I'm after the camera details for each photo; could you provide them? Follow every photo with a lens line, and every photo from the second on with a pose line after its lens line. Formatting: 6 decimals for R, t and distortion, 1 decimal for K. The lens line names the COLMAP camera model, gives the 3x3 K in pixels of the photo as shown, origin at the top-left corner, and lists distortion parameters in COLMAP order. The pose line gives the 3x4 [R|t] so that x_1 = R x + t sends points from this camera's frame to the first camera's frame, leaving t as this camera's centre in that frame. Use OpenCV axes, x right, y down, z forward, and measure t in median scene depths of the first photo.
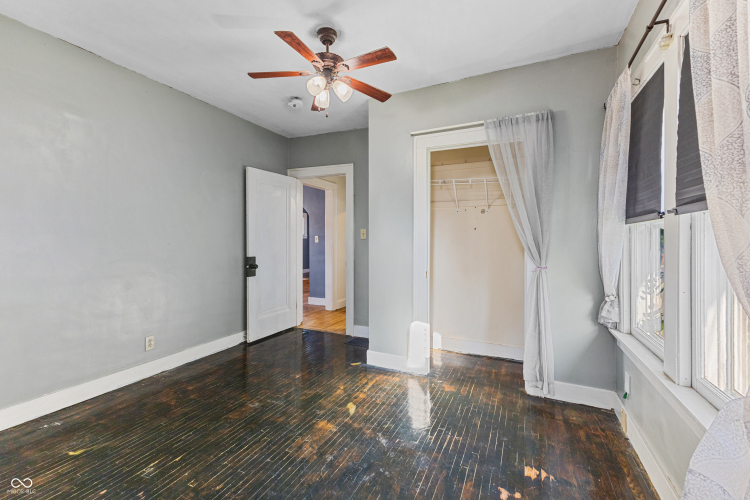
lens RADIAL K [[321.6, 0, 375.6], [0, 321.6, 243.5], [0, 0, 1]] dist [0.007004, -0.000918]
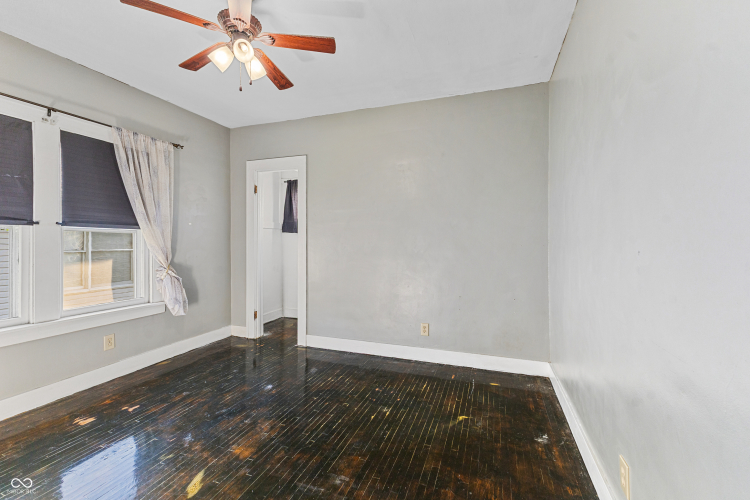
lens RADIAL K [[321.6, 0, 375.8], [0, 321.6, 245.0], [0, 0, 1]] dist [0.007004, -0.000918]
pose [[-0.996556, -0.005236, -0.082757, -0.473188], [-0.006800, 0.999803, 0.018629, -0.016746], [0.082643, 0.019128, -0.996396, 2.031926]]
